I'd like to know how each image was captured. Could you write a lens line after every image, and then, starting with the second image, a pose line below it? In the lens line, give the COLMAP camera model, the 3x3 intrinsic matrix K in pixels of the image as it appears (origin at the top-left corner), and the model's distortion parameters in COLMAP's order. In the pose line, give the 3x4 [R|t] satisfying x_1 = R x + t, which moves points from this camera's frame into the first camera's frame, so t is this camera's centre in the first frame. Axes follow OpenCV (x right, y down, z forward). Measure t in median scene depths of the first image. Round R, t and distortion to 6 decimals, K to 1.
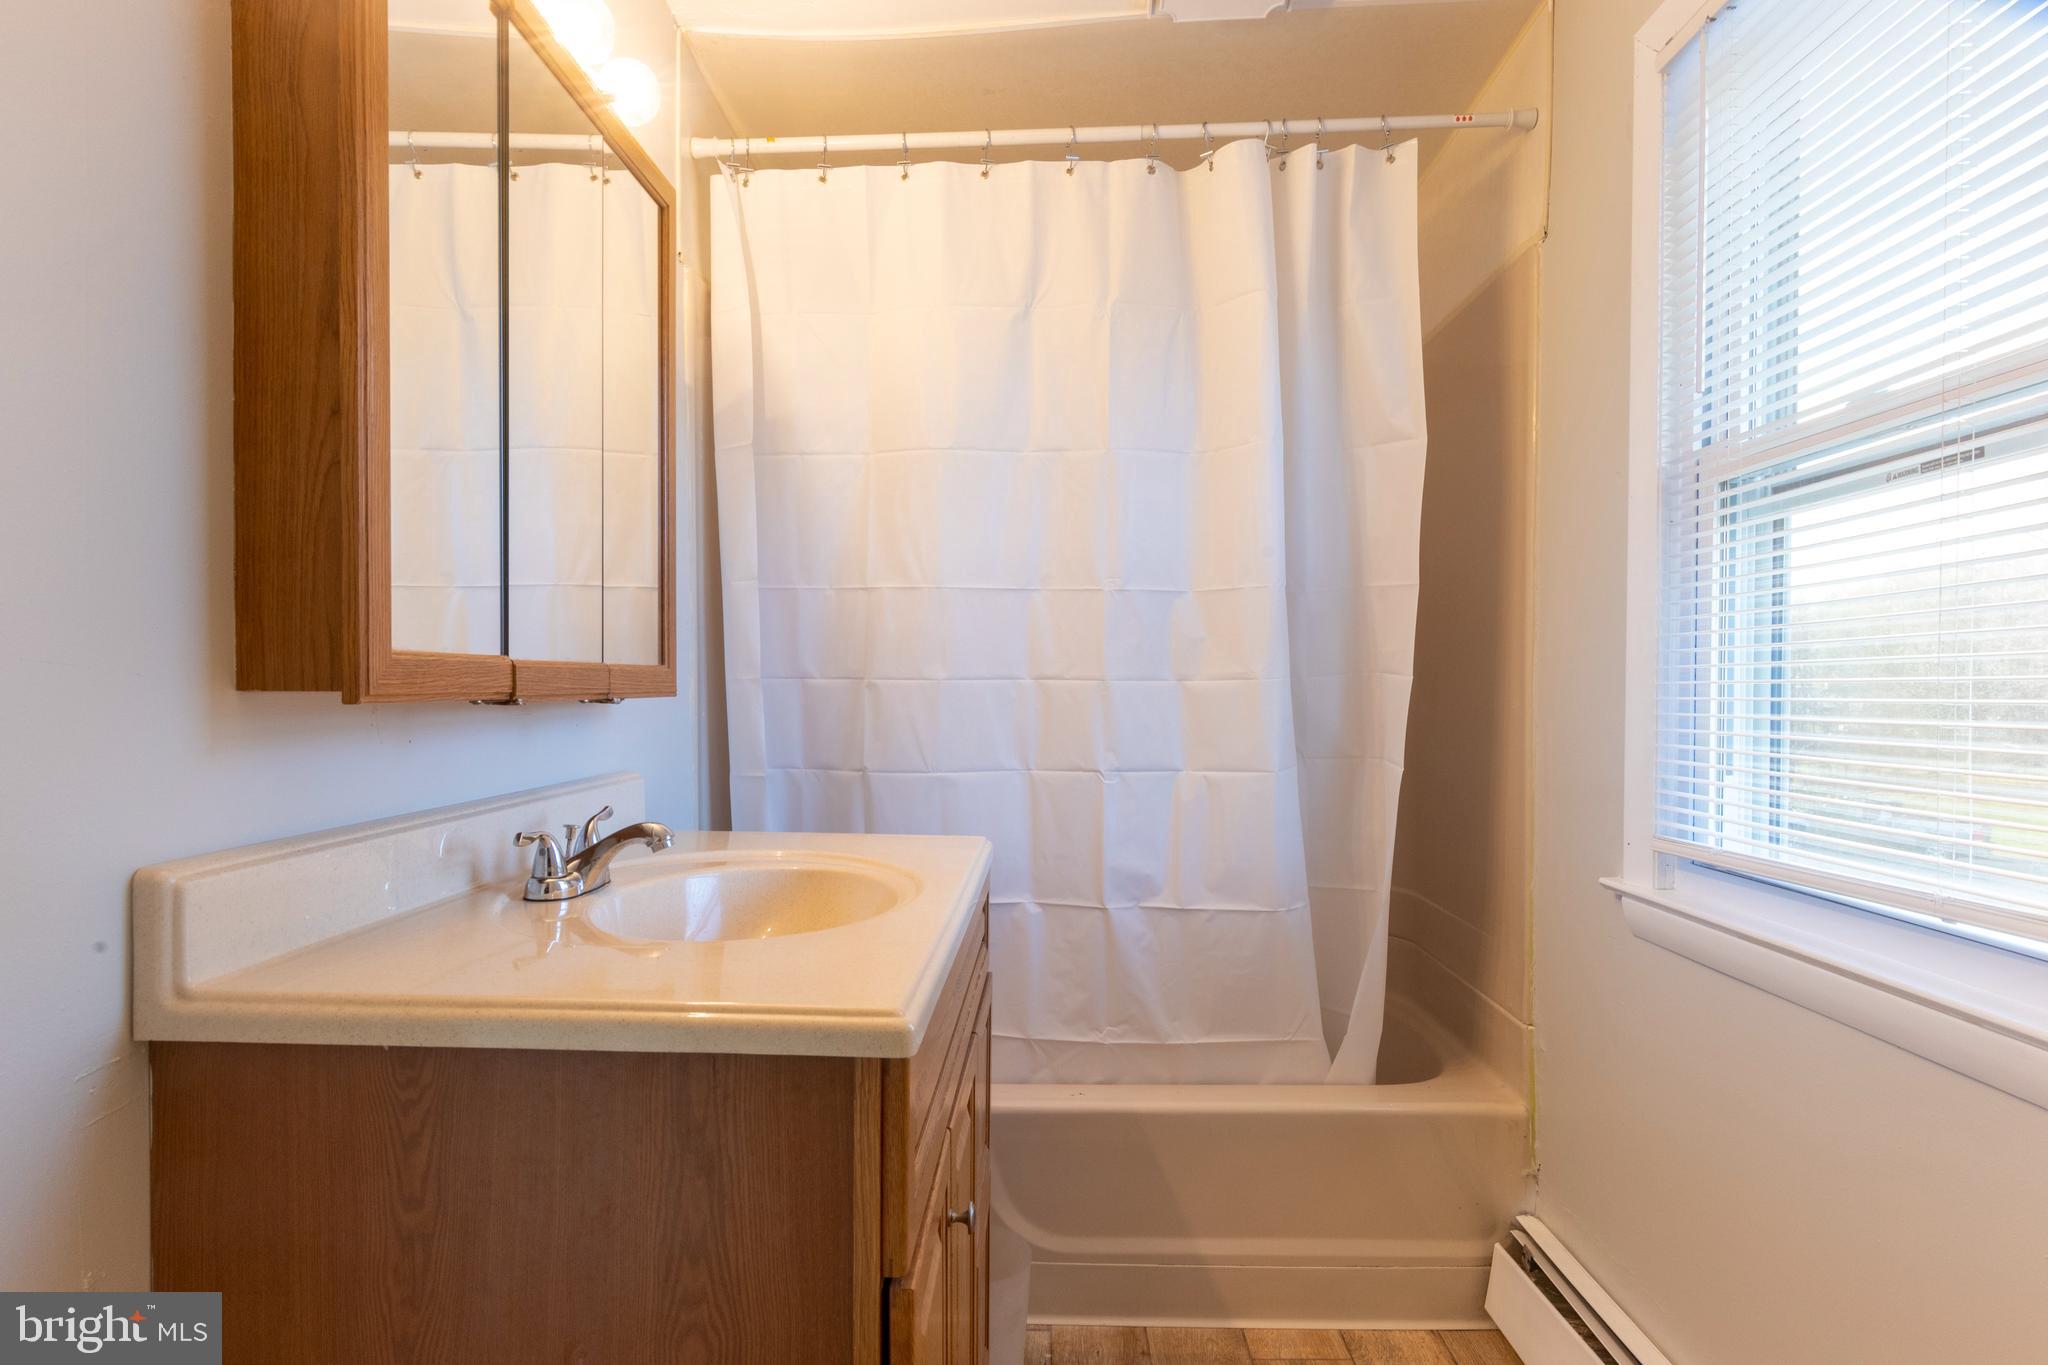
lens RADIAL K [[1149.3, 0, 1022.8], [0, 1149.3, 694.8], [0, 0, 1]] dist [0.006972, 0.000570]
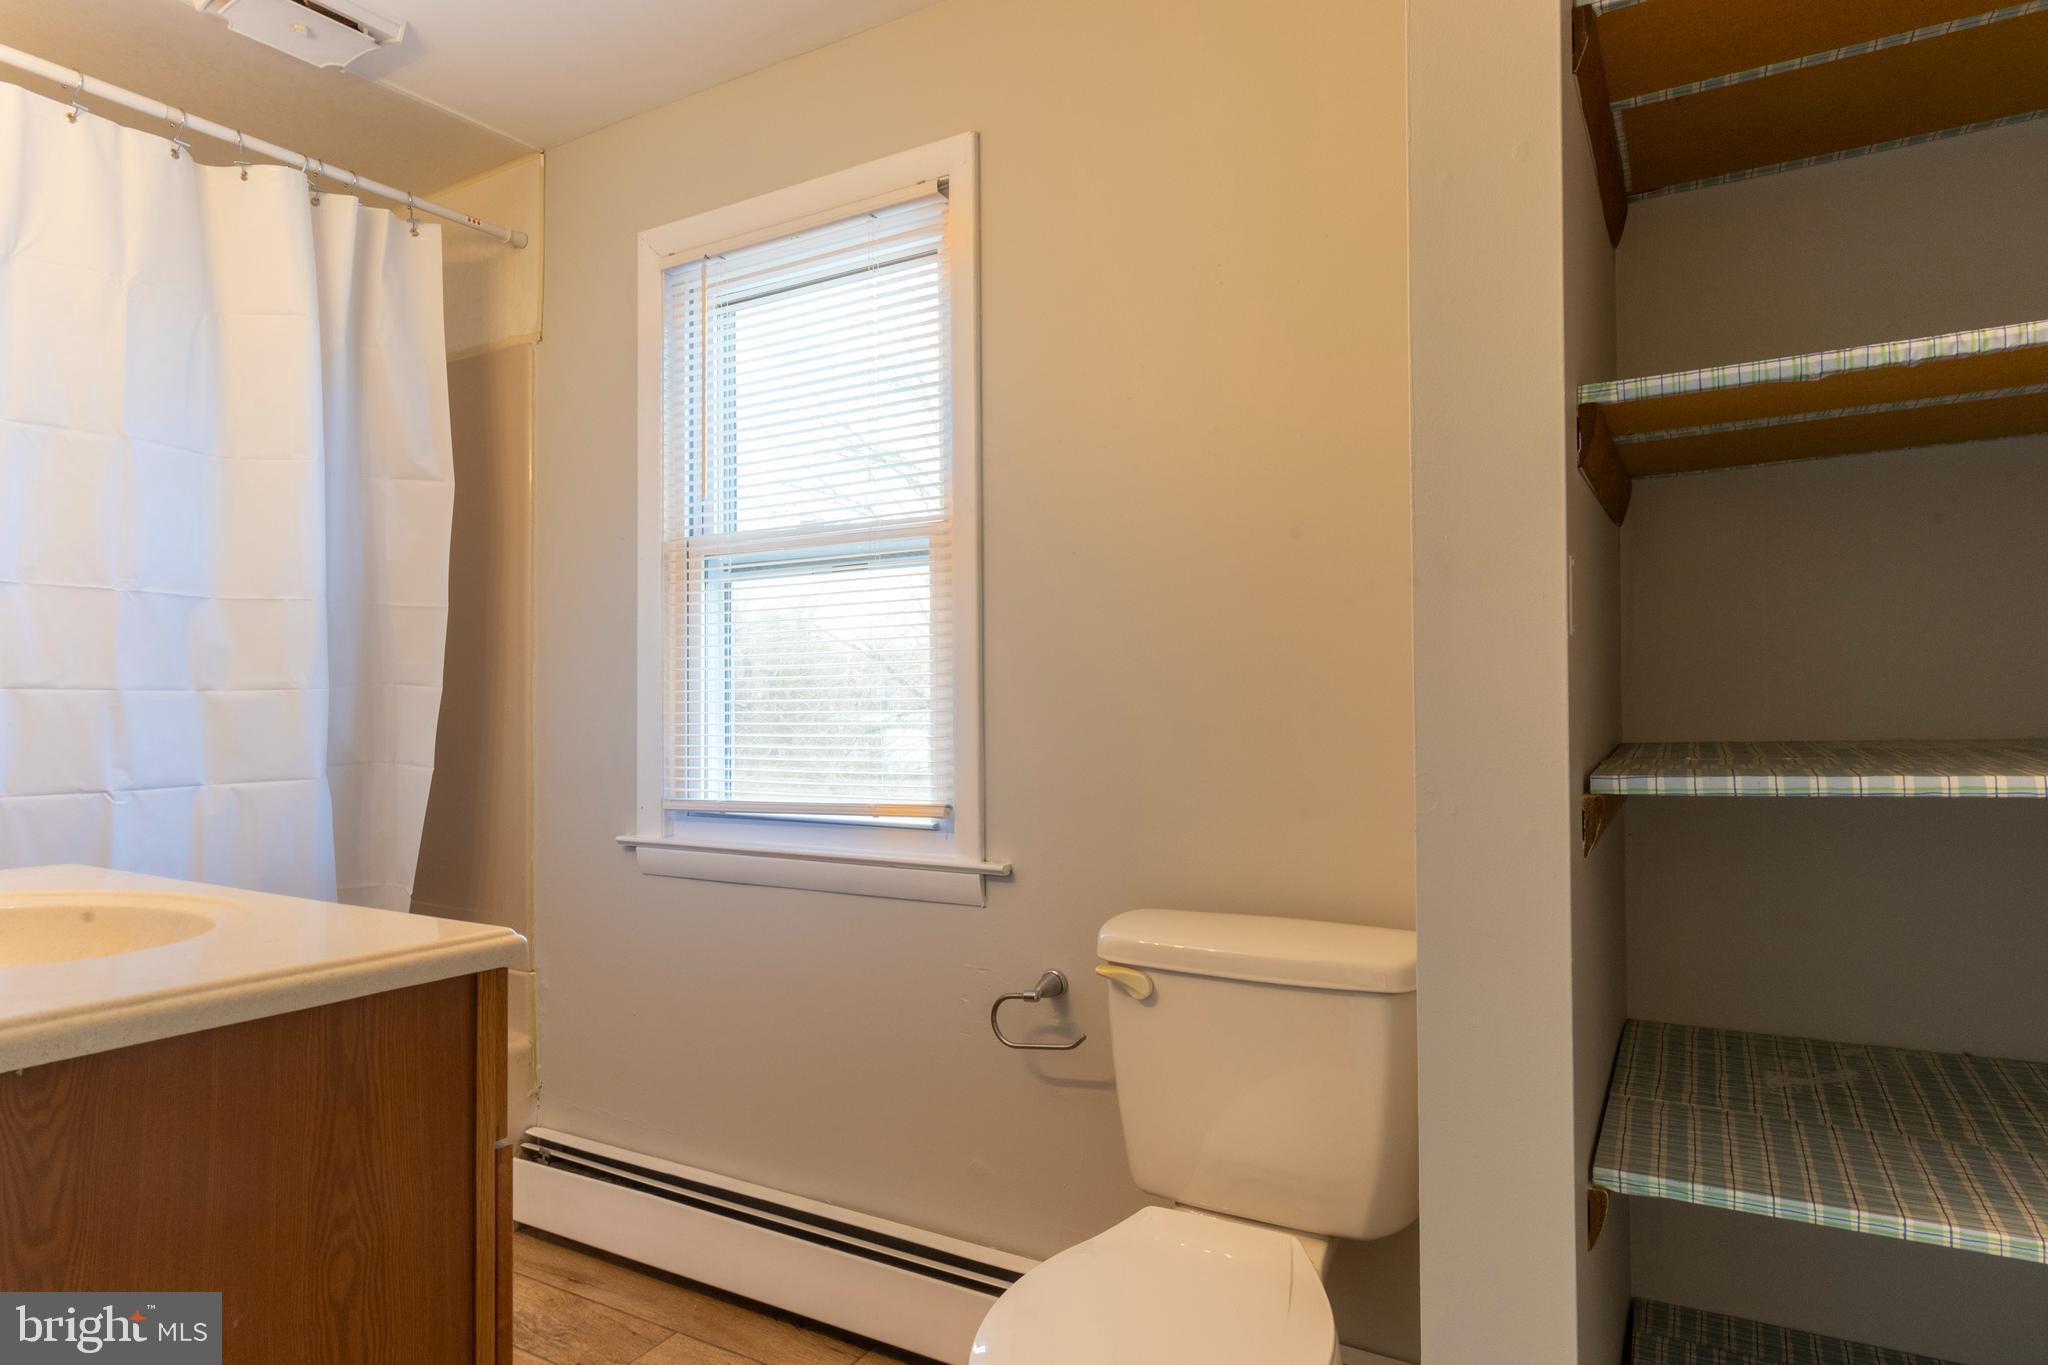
lens RADIAL K [[1167.1, 0, 1033.0], [0, 1167.1, 652.8], [0, 0, 1]] dist [0.002395, -0.001654]
pose [[0.471208, 0.029821, 0.881518, -0.401996], [0.016632, 0.998950, -0.042684, 0.009408], [-0.881865, 0.034774, 0.470218, -0.067188]]
